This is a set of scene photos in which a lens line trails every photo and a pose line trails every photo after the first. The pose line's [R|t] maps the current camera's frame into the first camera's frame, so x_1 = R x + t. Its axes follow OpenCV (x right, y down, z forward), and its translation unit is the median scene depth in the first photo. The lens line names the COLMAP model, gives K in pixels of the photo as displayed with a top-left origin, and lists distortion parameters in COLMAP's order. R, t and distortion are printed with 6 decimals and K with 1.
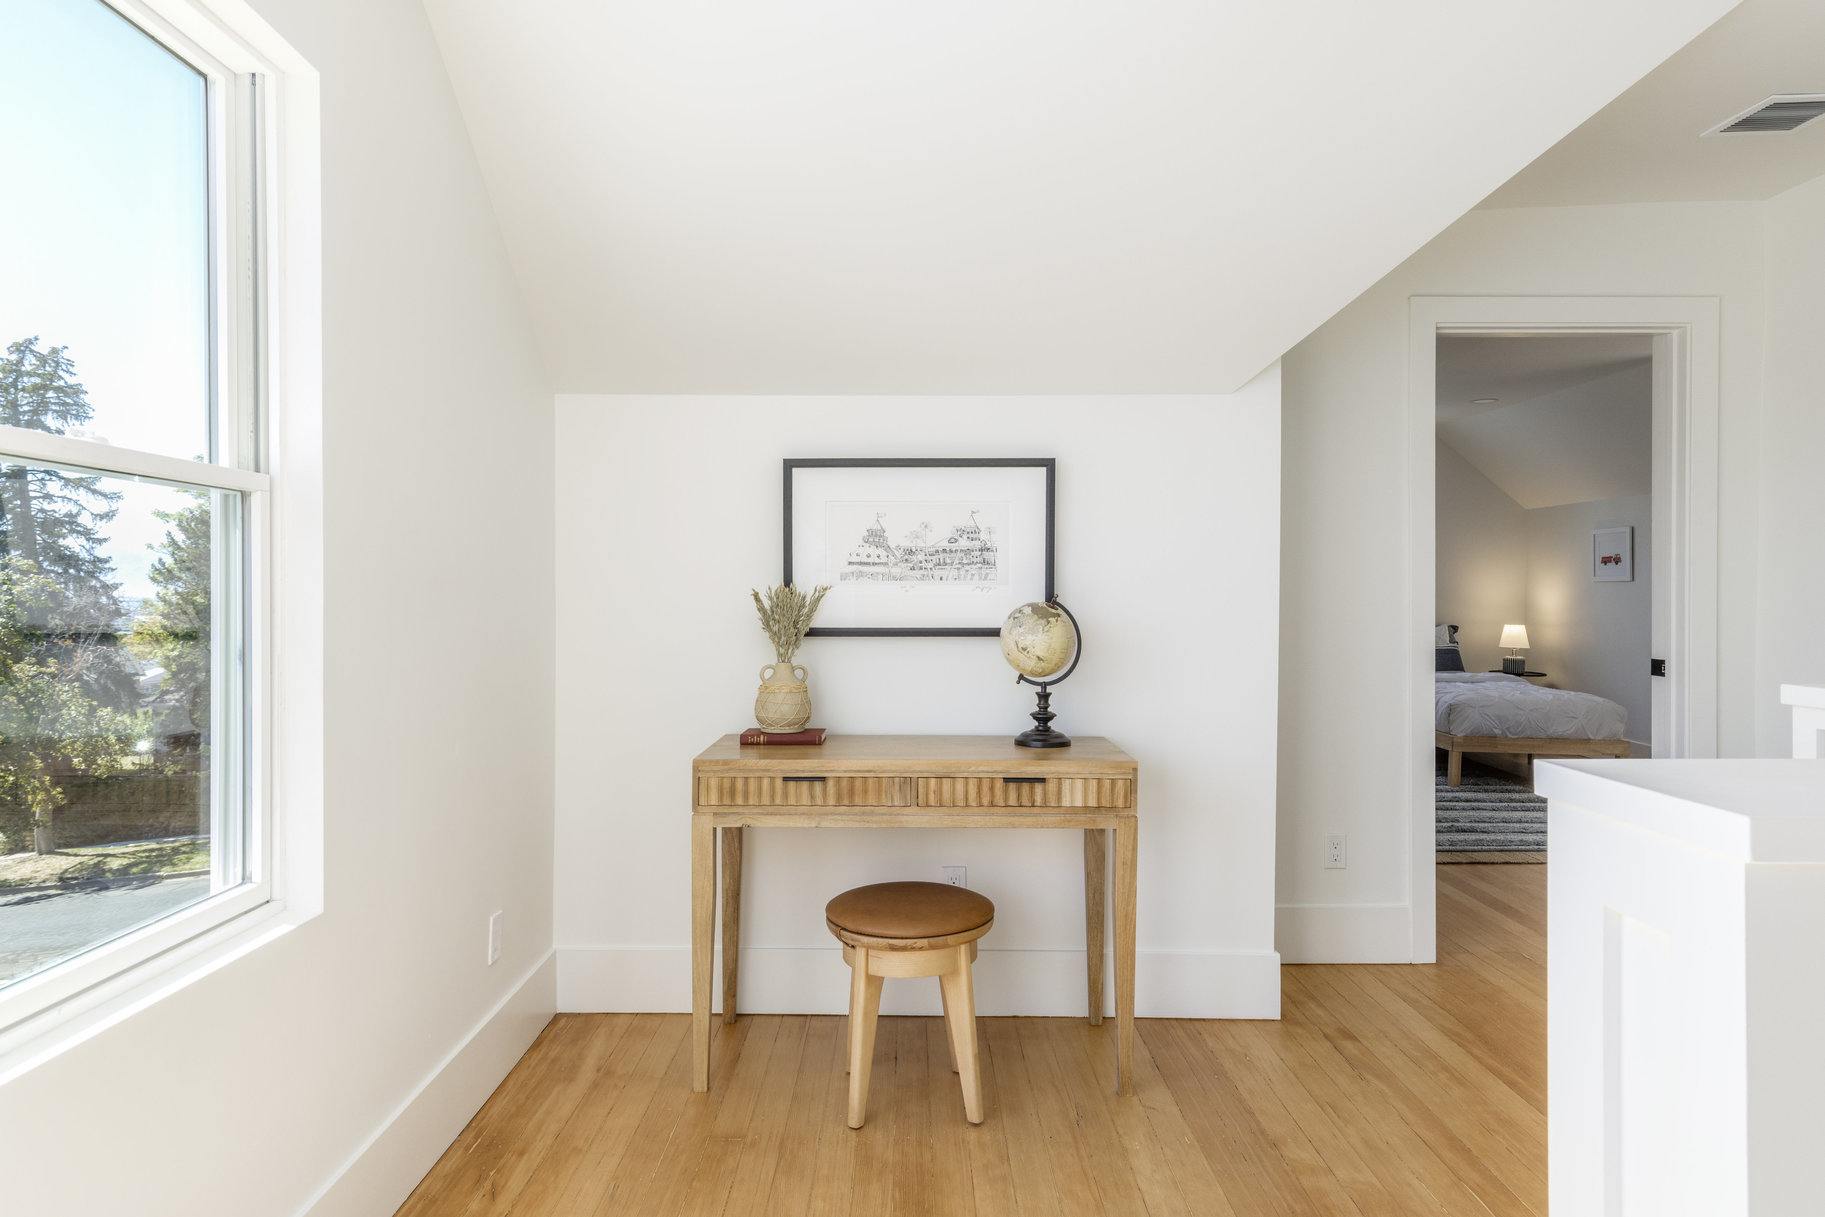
lens RADIAL K [[1086.8, 0, 919.9], [0, 1086.8, 600.7], [0, 0, 1]] dist [-0.005157, 0.000116]
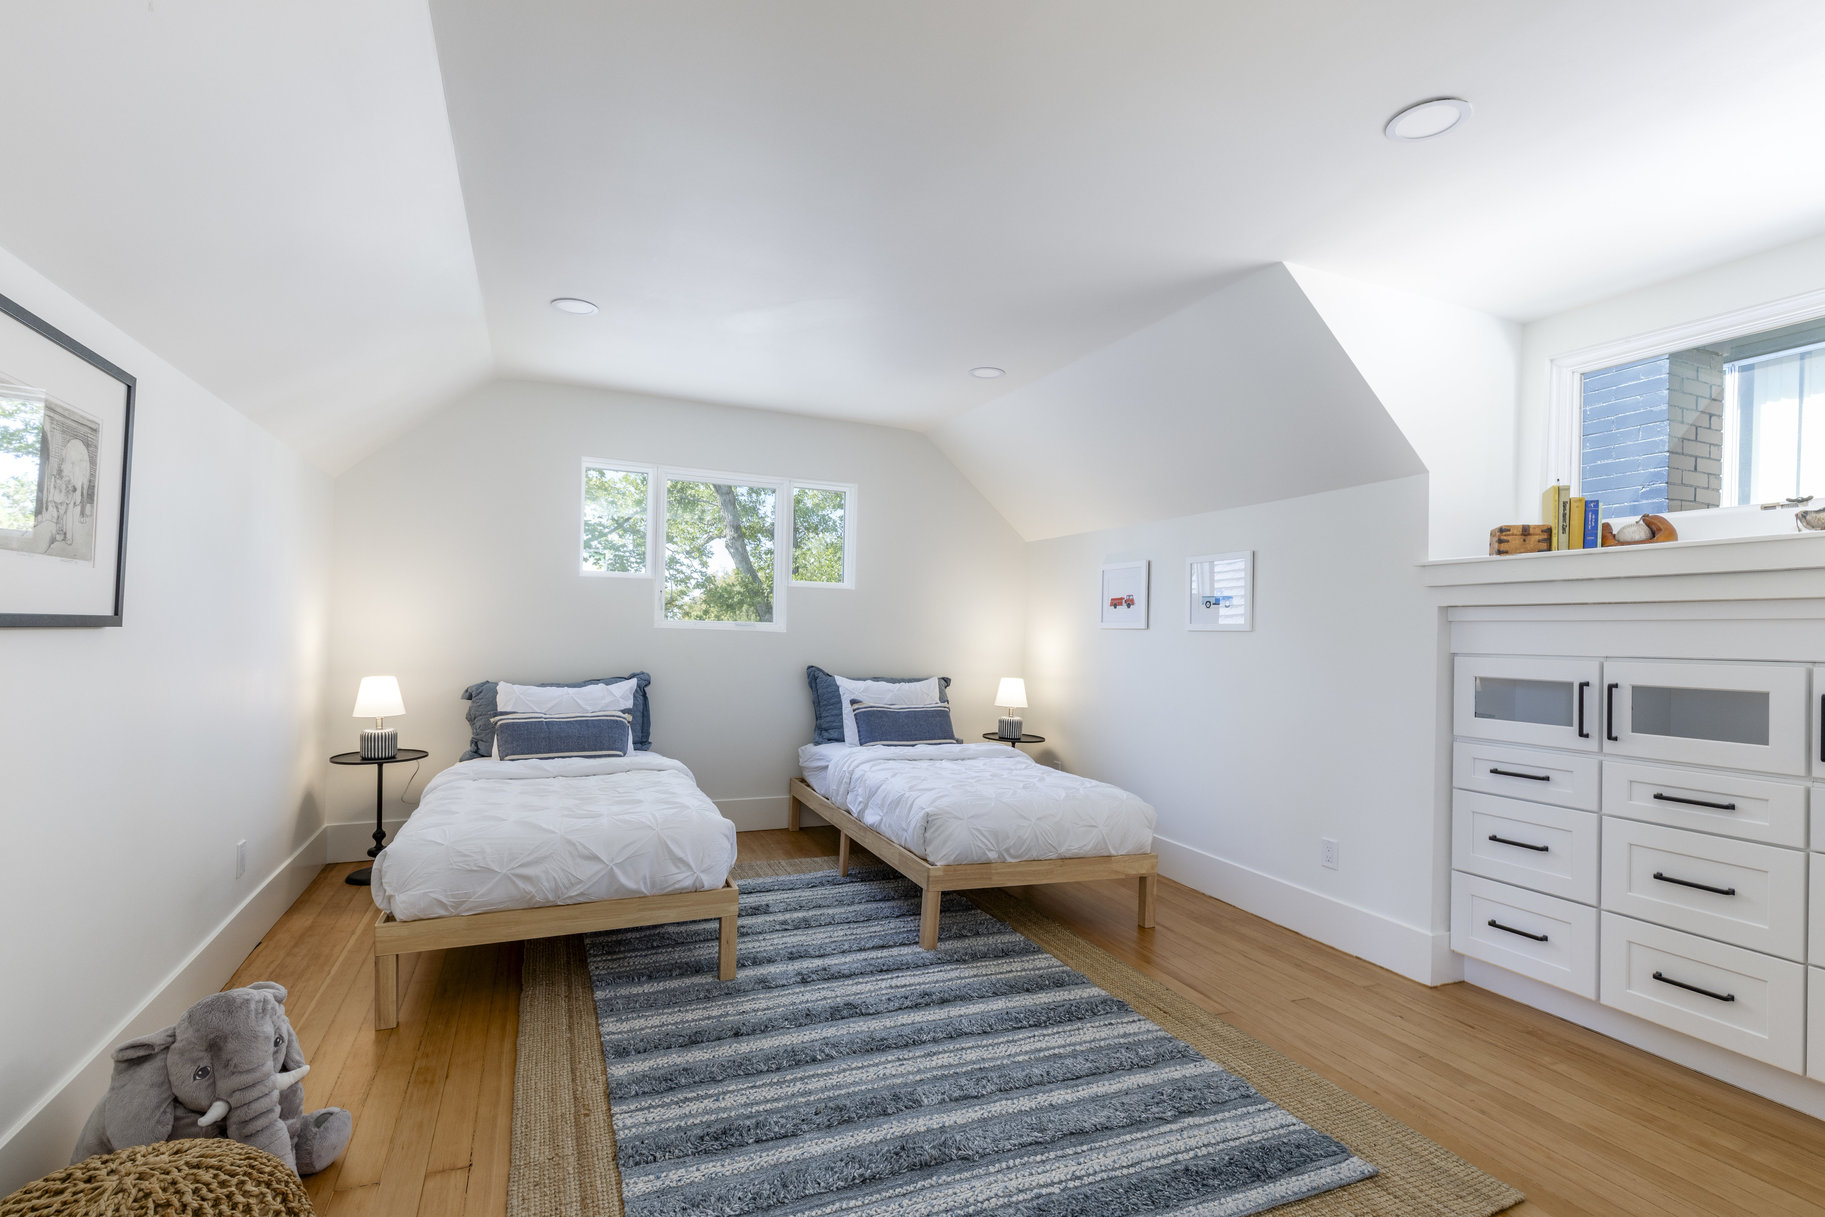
lens RADIAL K [[848.1, 0, 910.7], [0, 848.1, 615.8], [0, 0, 1]] dist [0.012388, -0.002093]
pose [[0.922020, 0.039064, 0.385166, 0.250094], [-0.029809, 0.999106, -0.029973, -0.003935], [-0.385993, 0.016154, 0.922360, 0.479060]]
